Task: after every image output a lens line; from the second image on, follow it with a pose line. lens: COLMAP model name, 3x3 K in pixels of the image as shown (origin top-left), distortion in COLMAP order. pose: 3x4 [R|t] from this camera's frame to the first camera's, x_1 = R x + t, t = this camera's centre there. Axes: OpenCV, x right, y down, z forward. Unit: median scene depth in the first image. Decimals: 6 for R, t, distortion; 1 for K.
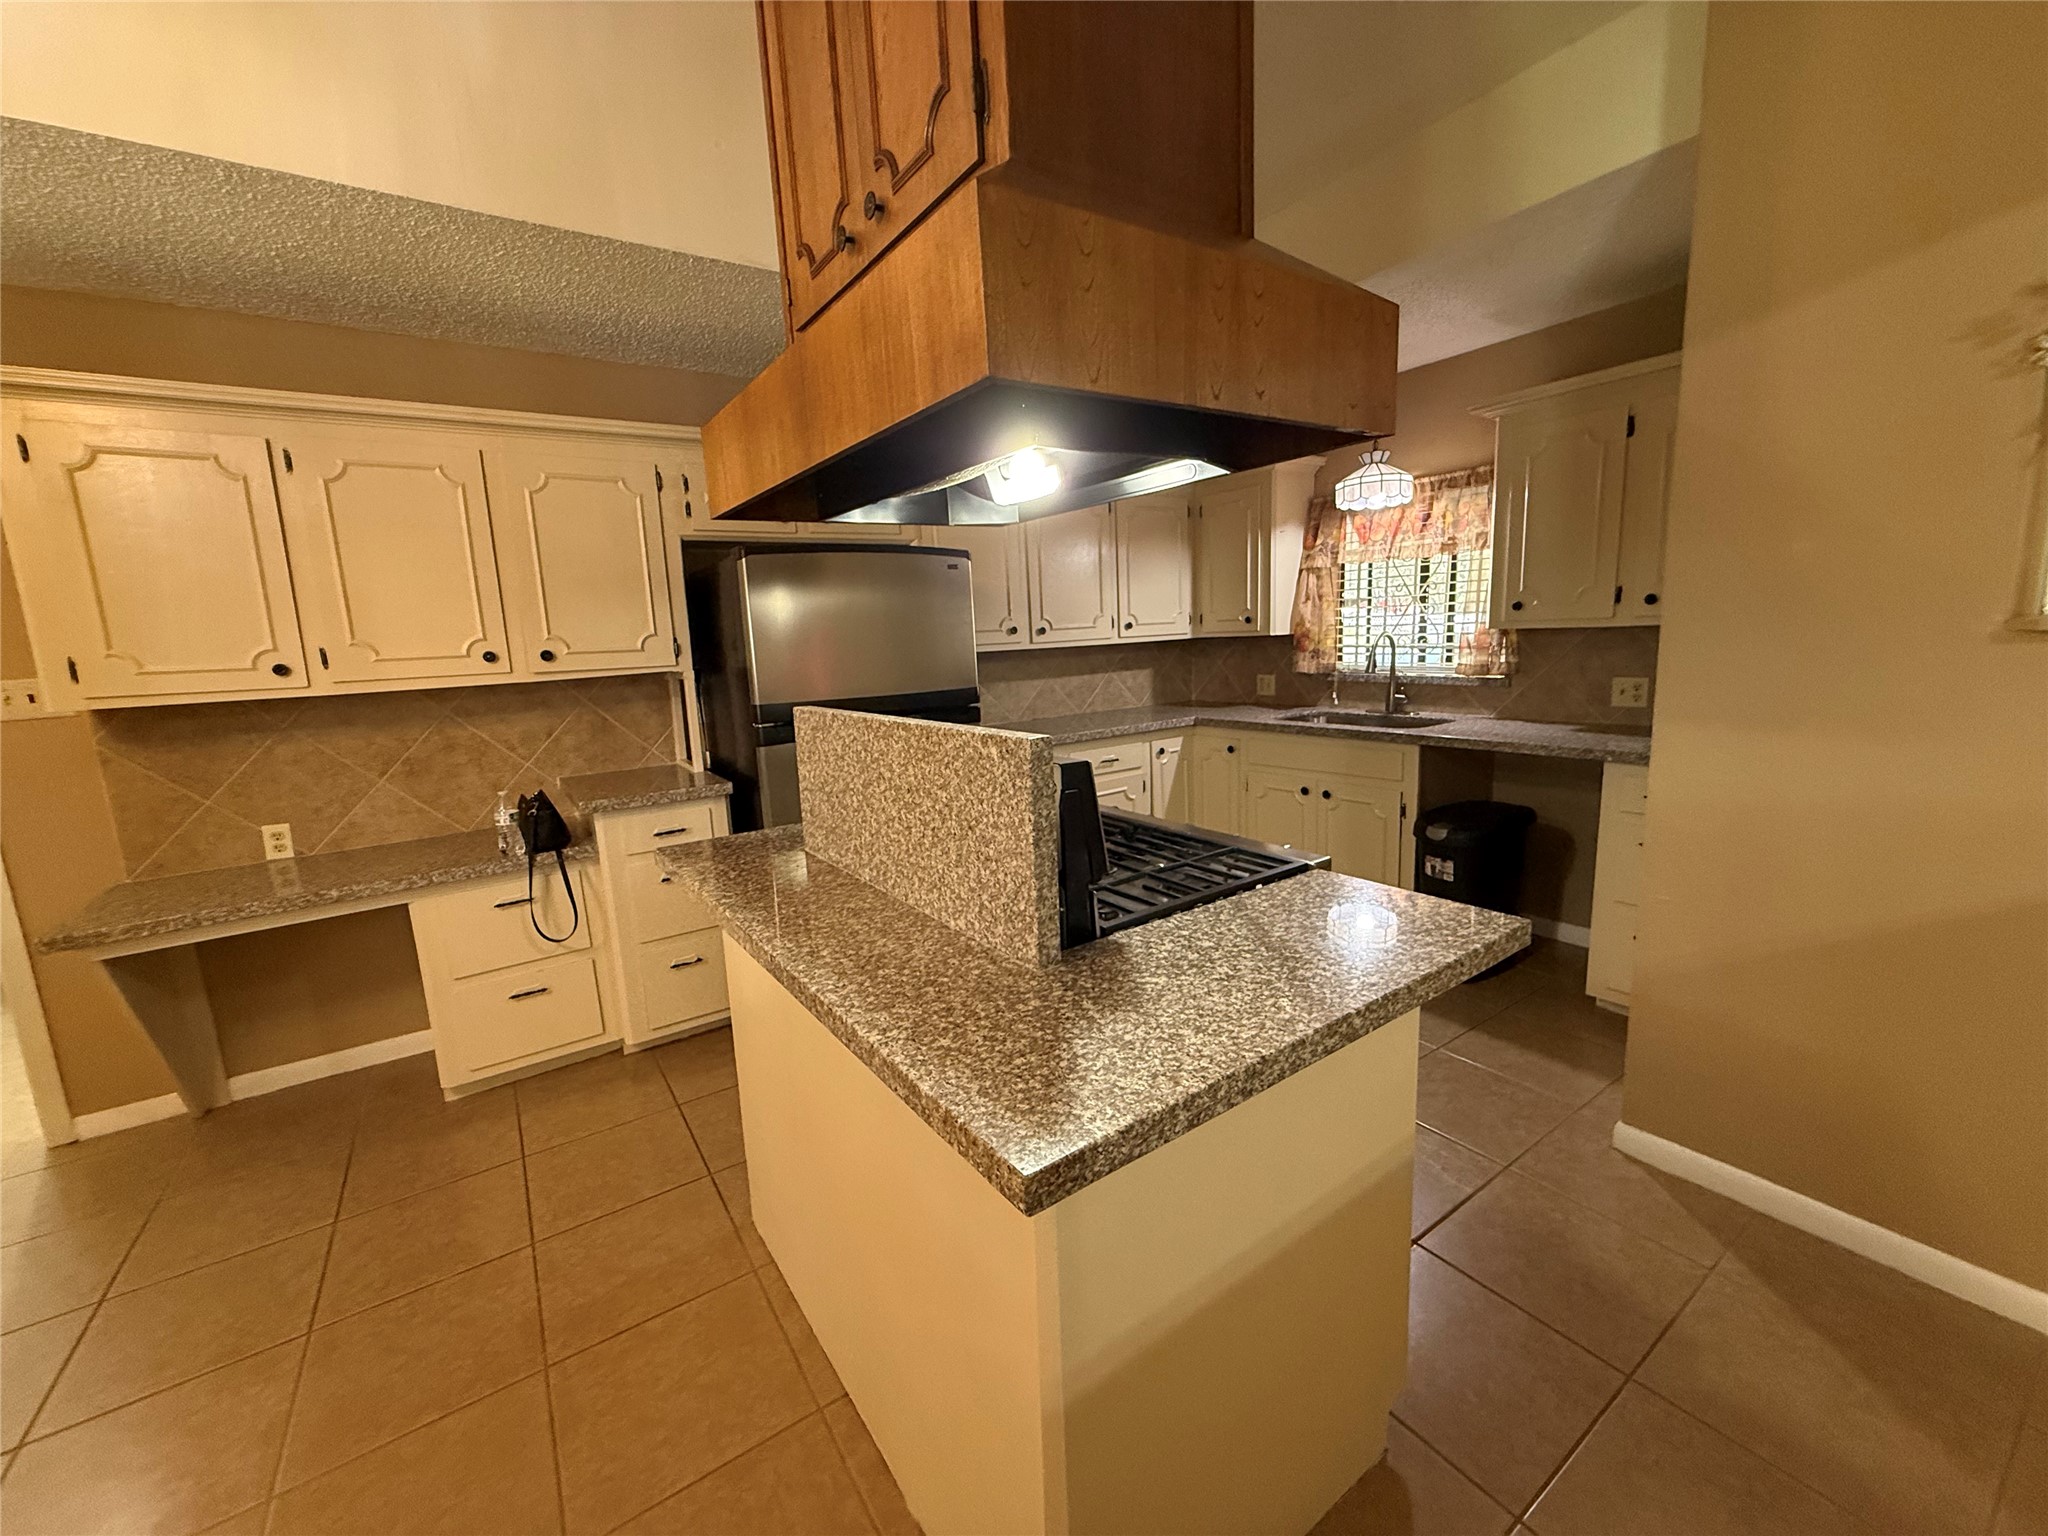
lens RADIAL K [[816.1, 0, 1021.2], [0, 816.1, 767.7], [0, 0, 1]] dist [-0.001325, 0.000692]
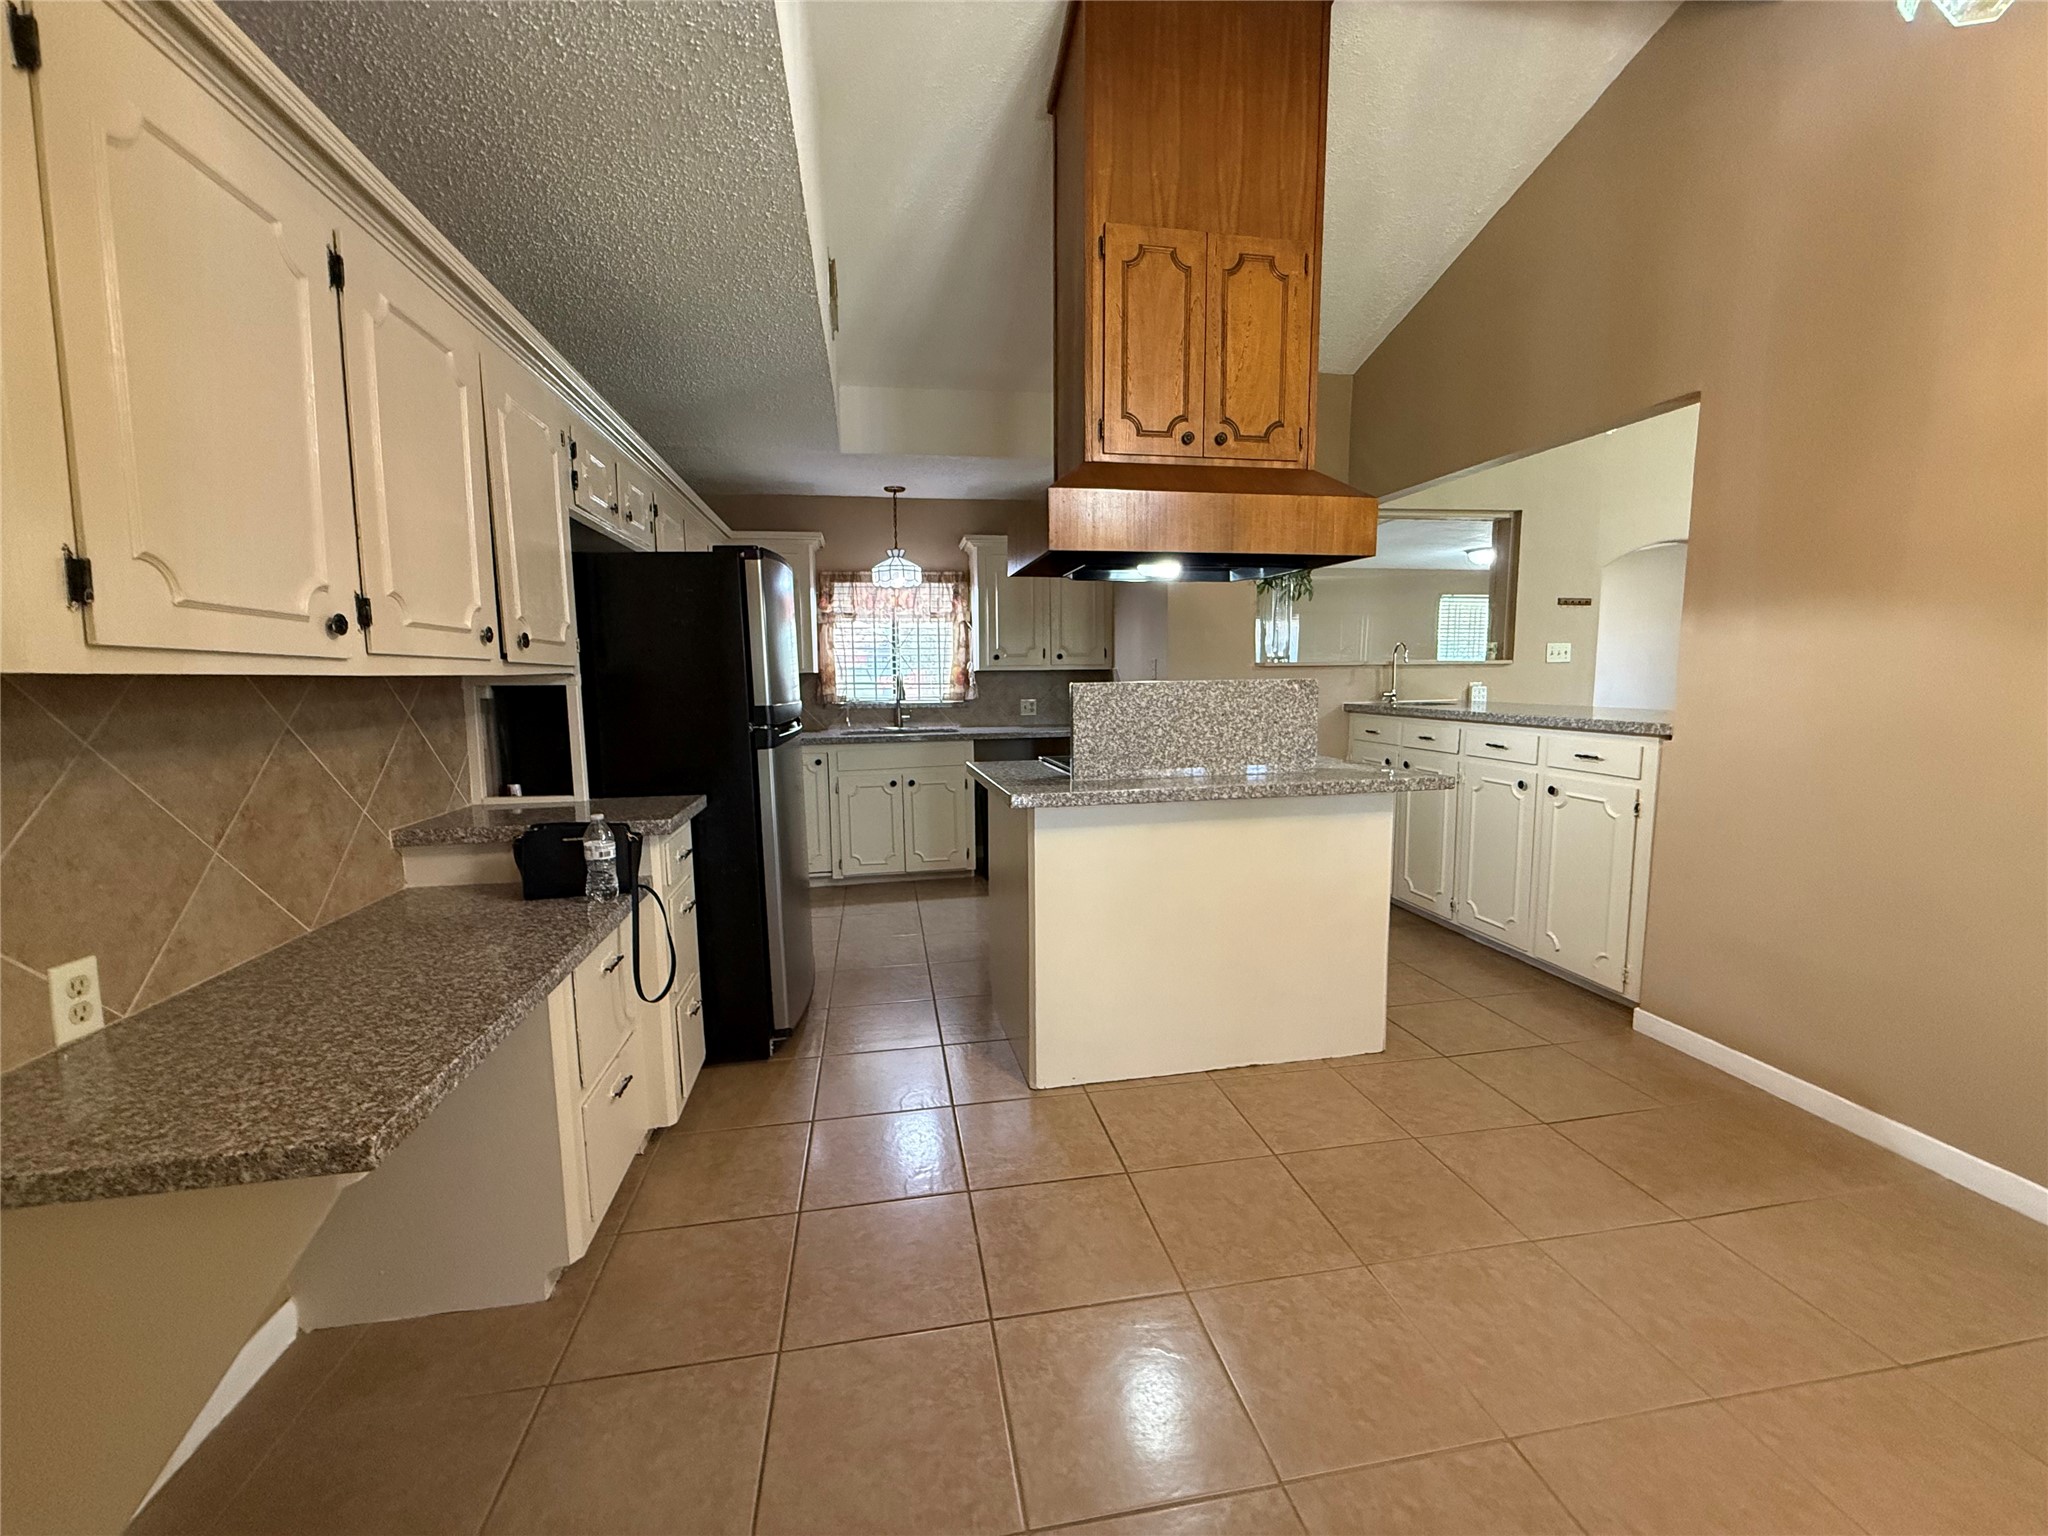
lens RADIAL K [[816.1, 0, 1021.2], [0, 816.1, 767.7], [0, 0, 1]] dist [-0.001325, 0.000692]
pose [[0.403661, -0.063253, 0.912719, -0.849027], [0.146935, 0.989140, 0.003565, 0.029797], [-0.903032, 0.132671, 0.408572, 0.250771]]
